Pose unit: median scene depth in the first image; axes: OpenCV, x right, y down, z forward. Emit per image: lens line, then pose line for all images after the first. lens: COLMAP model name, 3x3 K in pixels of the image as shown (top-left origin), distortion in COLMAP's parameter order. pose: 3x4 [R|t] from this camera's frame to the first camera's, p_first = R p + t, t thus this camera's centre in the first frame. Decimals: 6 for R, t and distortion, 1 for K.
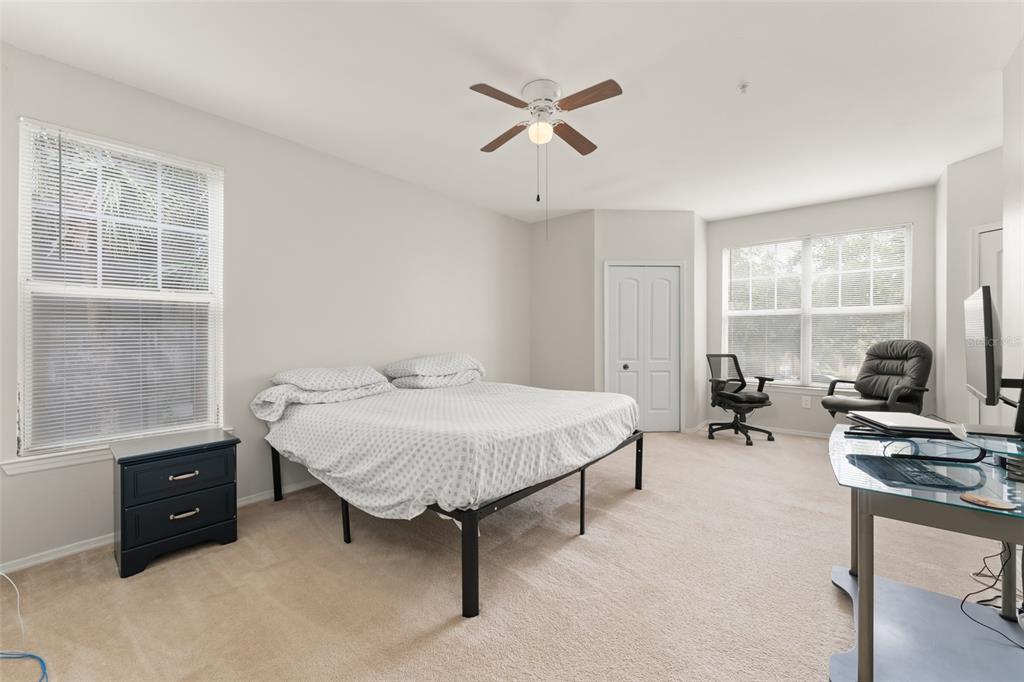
lens RADIAL K [[410.3, 0, 512.2], [0, 410.3, 337.5], [0, 0, 1]] dist [0.000614, 0.000223]
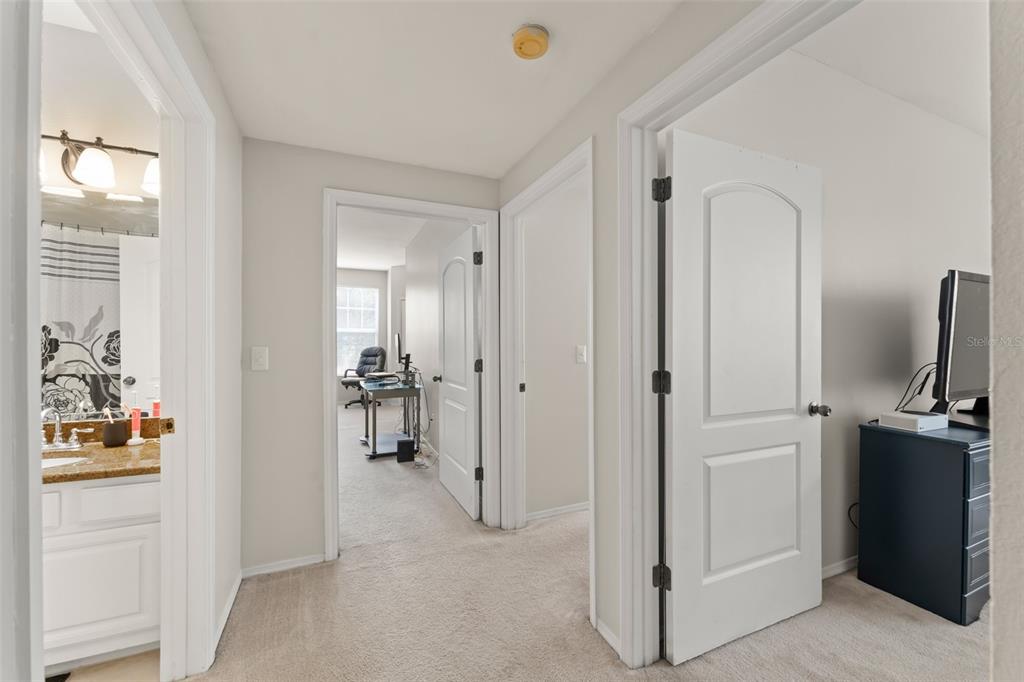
lens RADIAL K [[410.3, 0, 512.2], [0, 410.3, 337.5], [0, 0, 1]] dist [0.000614, 0.000223]
pose [[0.452575, 0.008888, 0.891682, -0.514730], [0.007164, 0.999882, -0.013603, -0.006773], [-0.891698, 0.012544, 0.452458, -0.484320]]
